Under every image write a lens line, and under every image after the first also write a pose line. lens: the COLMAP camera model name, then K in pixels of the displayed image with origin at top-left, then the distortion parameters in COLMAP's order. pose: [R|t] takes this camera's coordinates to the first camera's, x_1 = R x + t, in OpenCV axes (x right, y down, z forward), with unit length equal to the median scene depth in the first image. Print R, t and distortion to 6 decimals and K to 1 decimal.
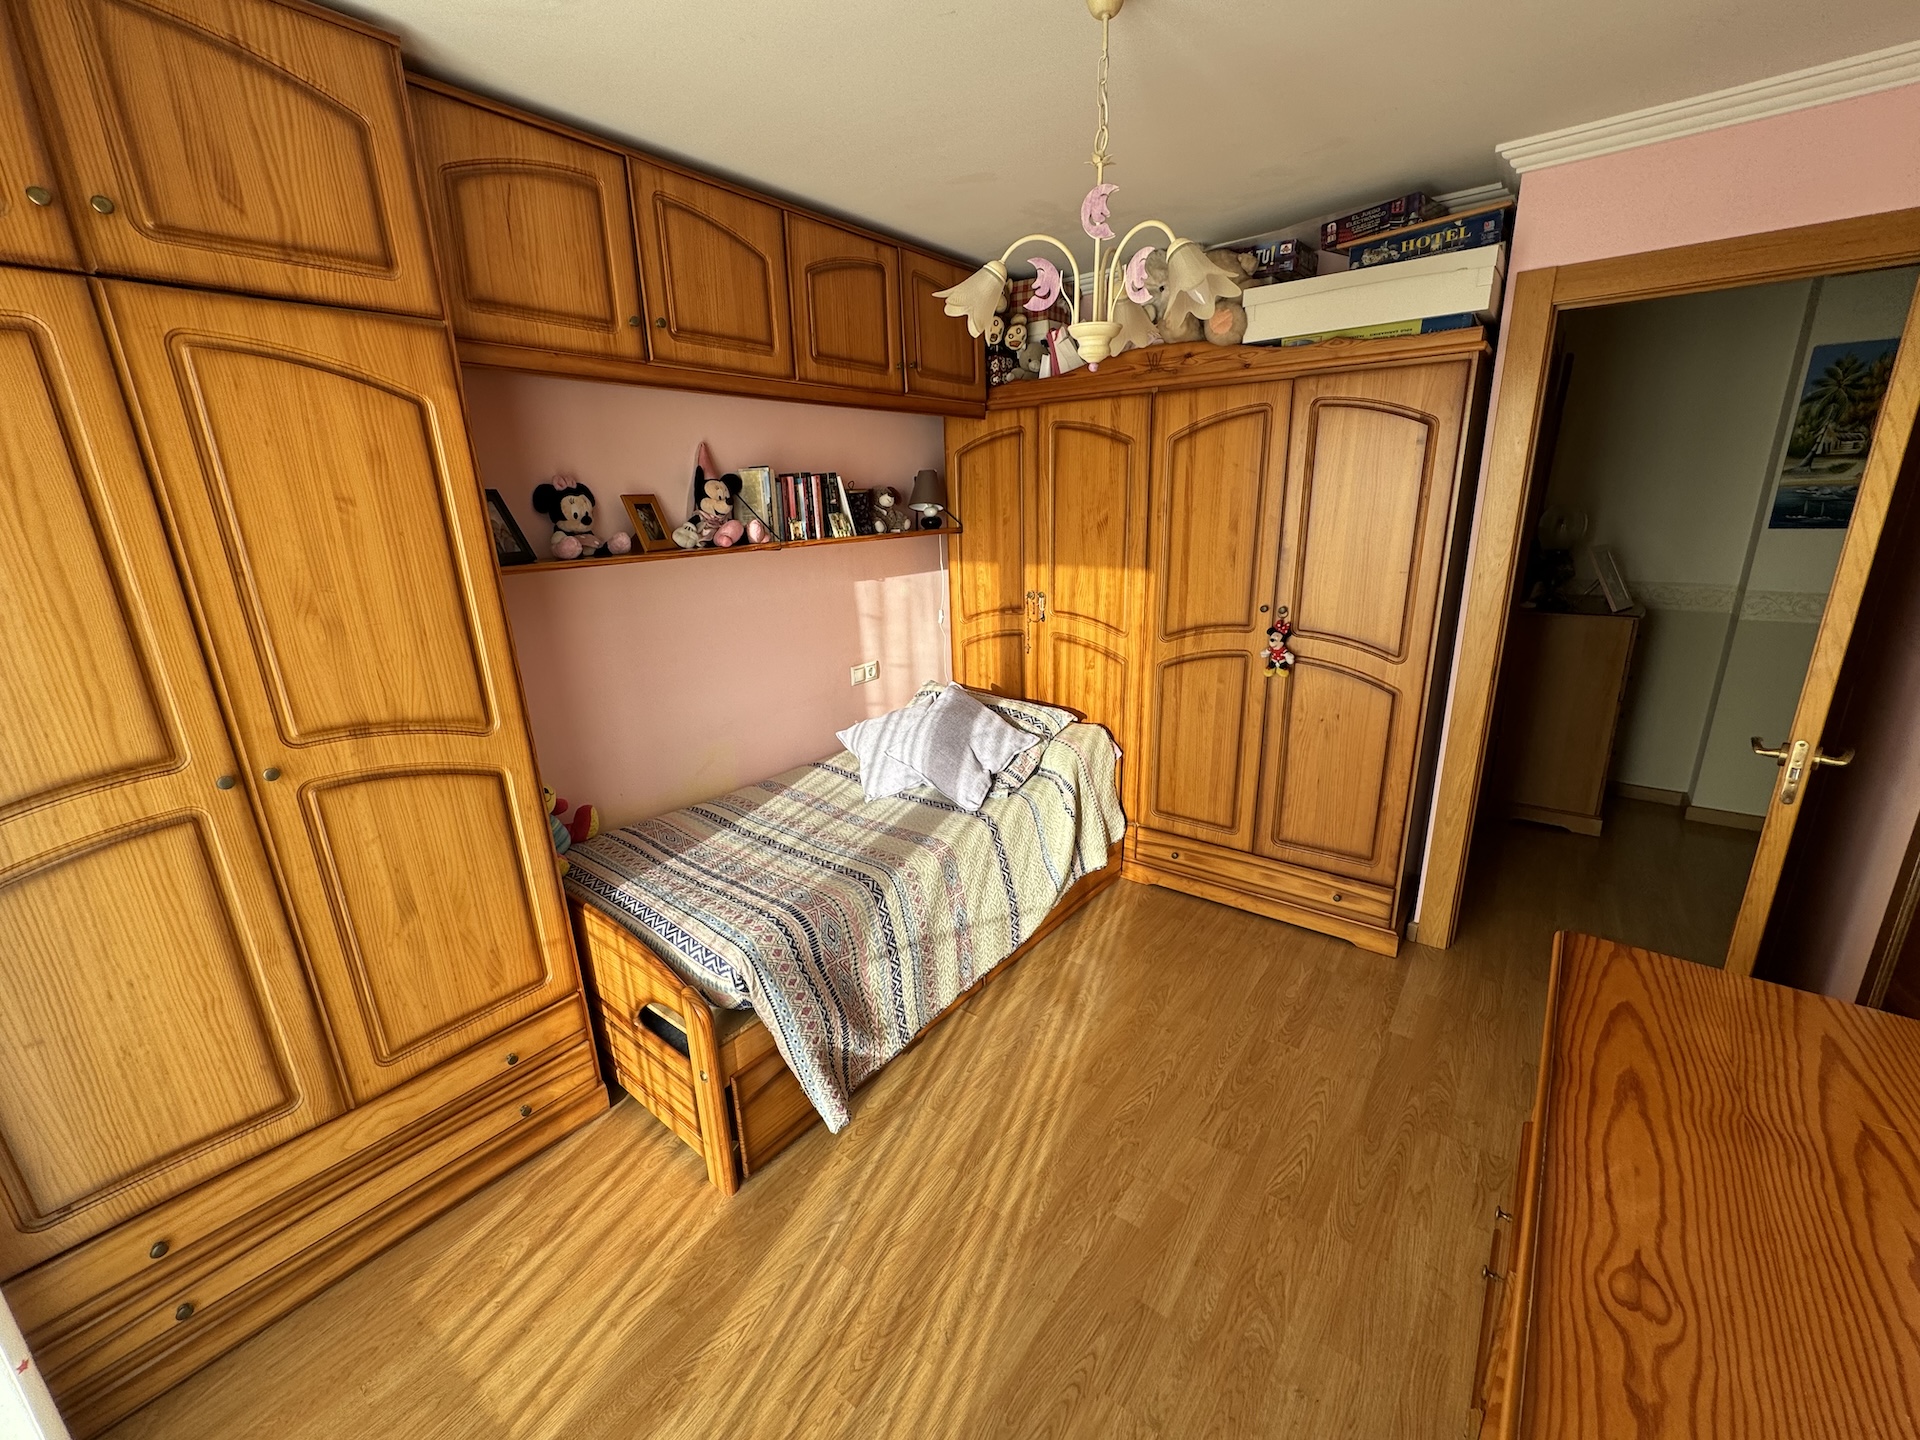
lens RADIAL K [[766.4, 0, 961.9], [0, 766.4, 719.2], [0, 0, 1]] dist [-0.004007, -0.000525]
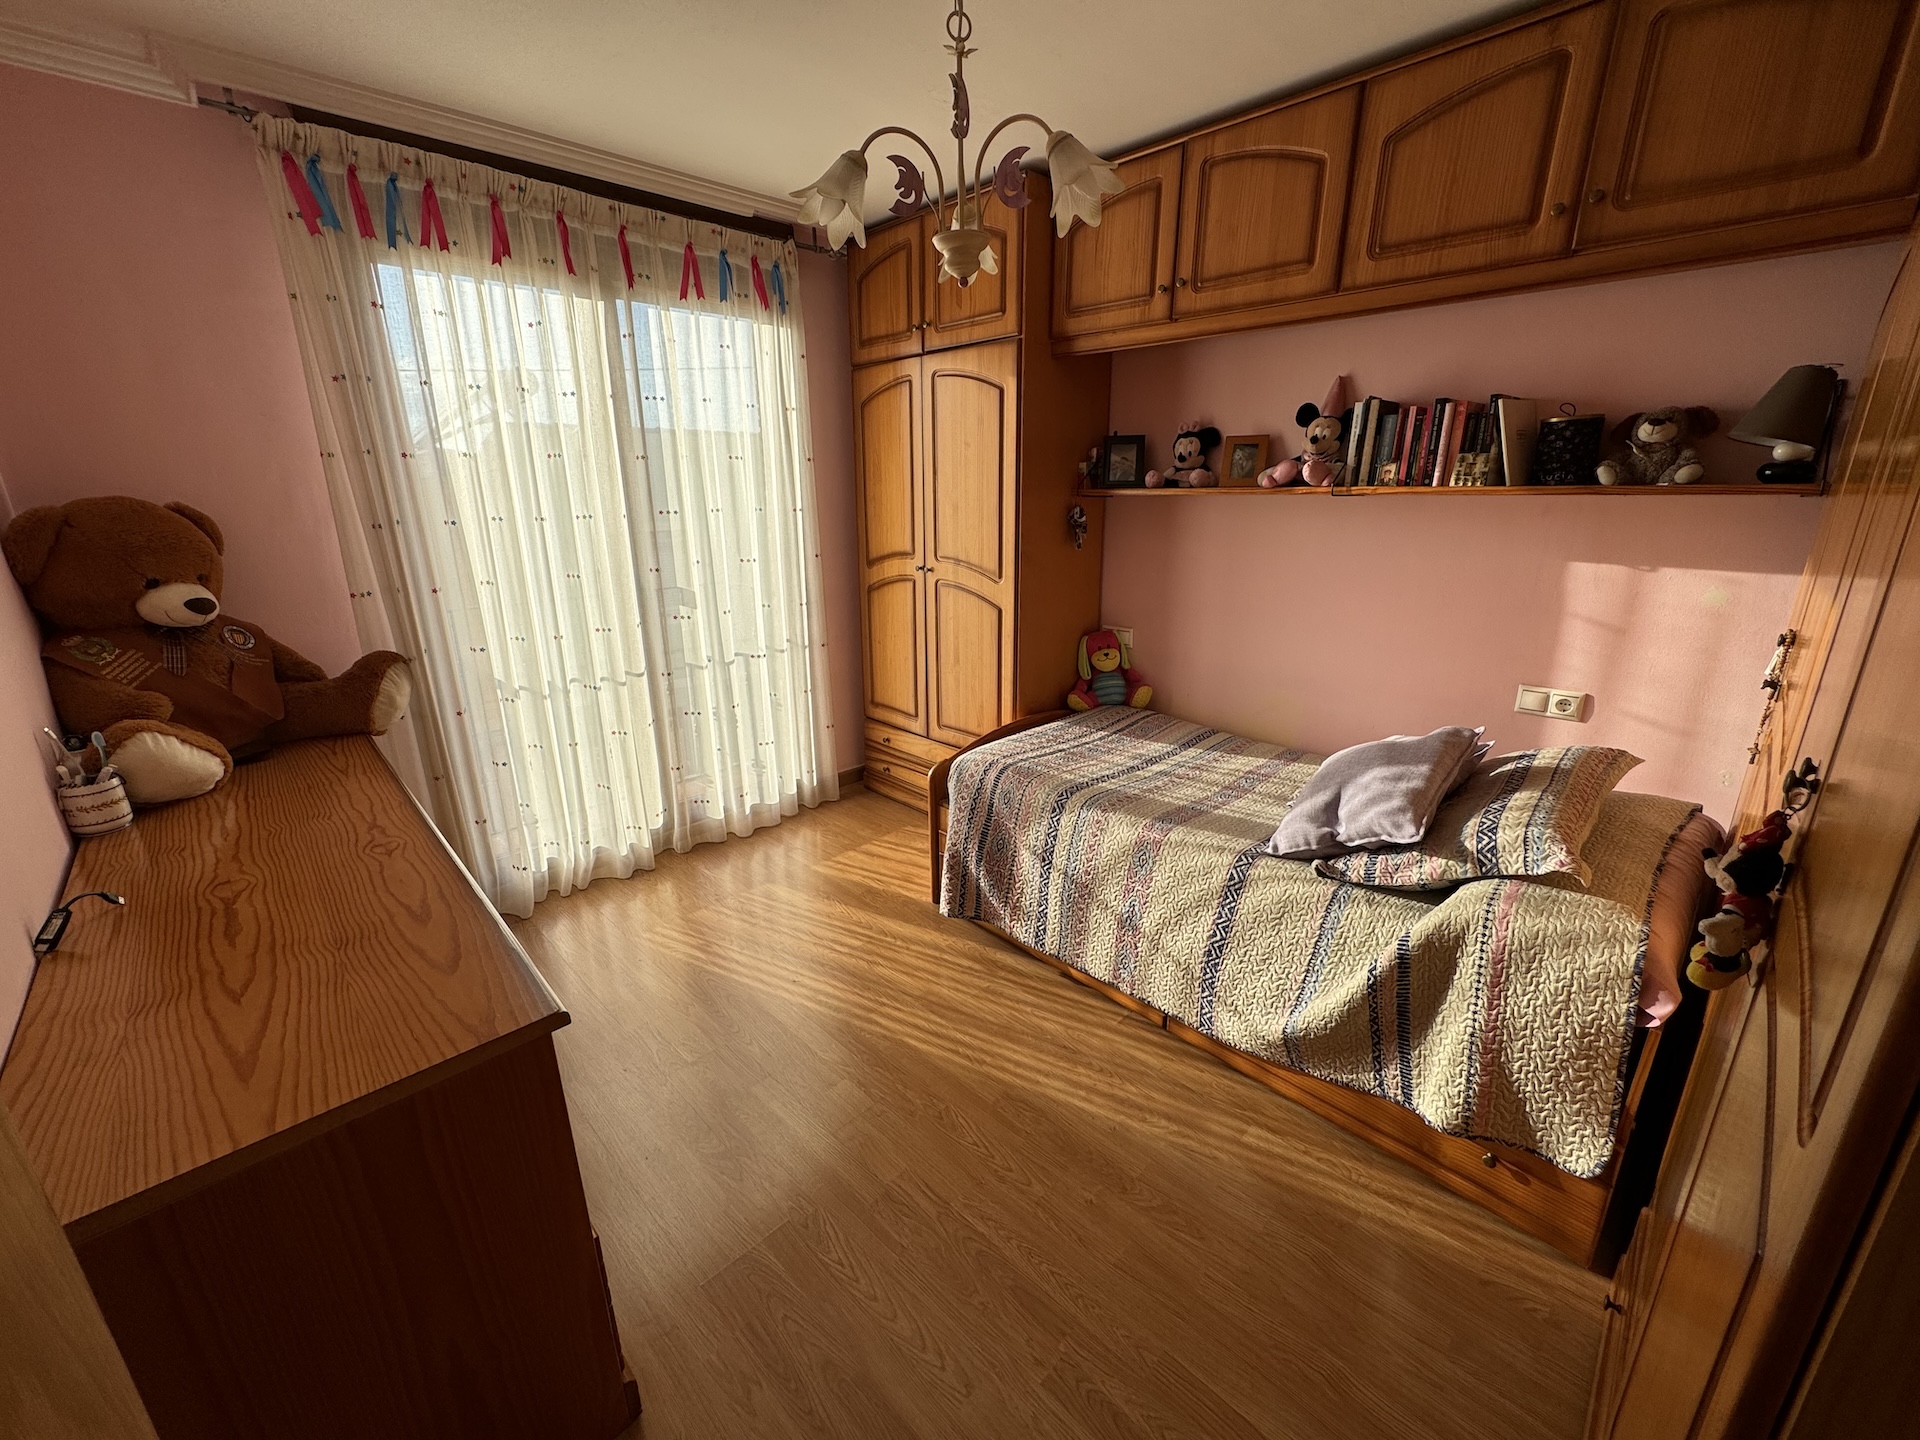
lens RADIAL K [[766.4, 0, 964.2], [0, 766.4, 717.6], [0, 0, 1]] dist [-0.004007, -0.000525]
pose [[-0.131578, 0.316824, -0.939313, 0.880350], [-0.265078, 0.901801, 0.341303, -0.220022], [0.955207, 0.293899, -0.034674, 0.863870]]
